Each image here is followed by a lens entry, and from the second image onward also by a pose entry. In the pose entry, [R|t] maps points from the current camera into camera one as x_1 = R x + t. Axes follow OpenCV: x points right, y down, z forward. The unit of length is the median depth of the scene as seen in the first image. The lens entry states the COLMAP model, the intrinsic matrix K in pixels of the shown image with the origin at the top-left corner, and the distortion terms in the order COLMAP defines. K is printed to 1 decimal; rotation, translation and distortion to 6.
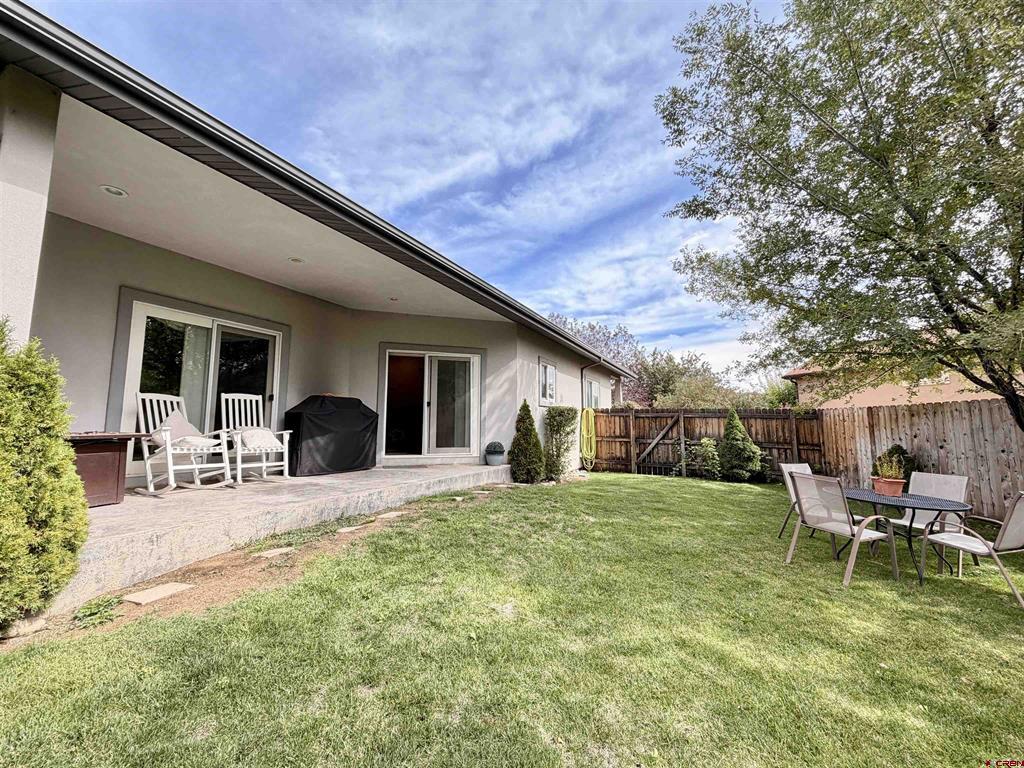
lens RADIAL K [[405.6, 0, 508.6], [0, 405.6, 377.3], [0, 0, 1]] dist [-0.000441, 0.000036]
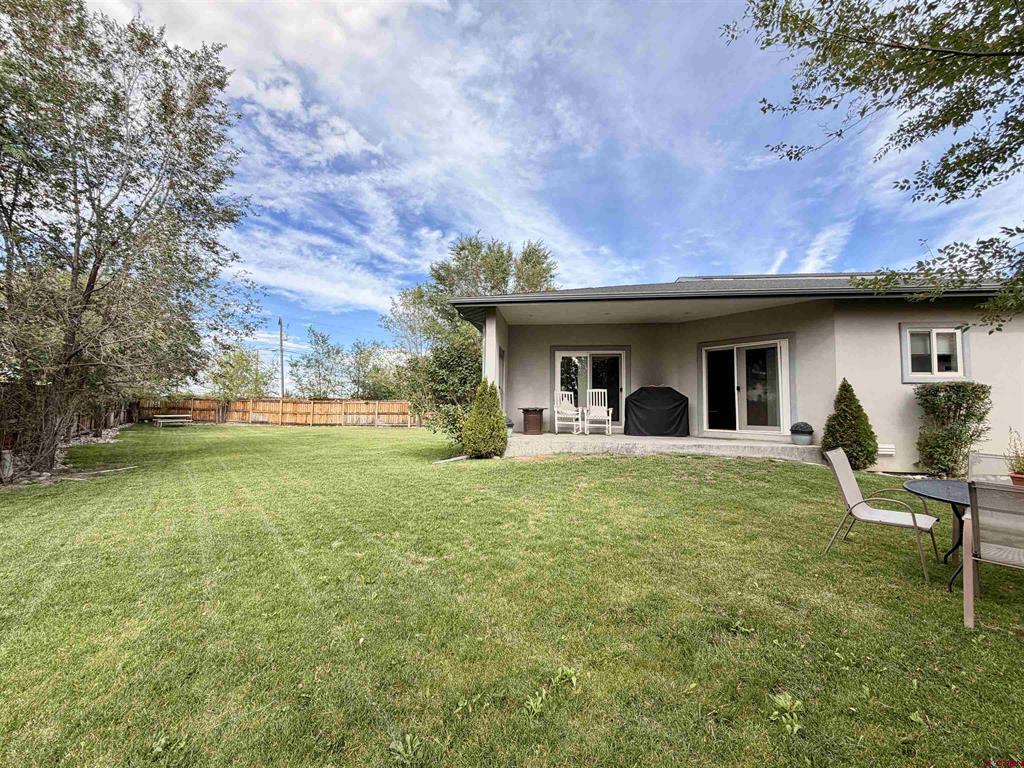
lens RADIAL K [[408.3, 0, 512.0], [0, 408.3, 384.0], [0, 0, 1]] dist [0.001707, 0.000196]
pose [[0.346015, -0.050025, -0.936894, 0.705817], [0.102478, 0.994618, -0.015259, 0.003861], [0.932615, -0.090731, 0.349280, -0.035516]]
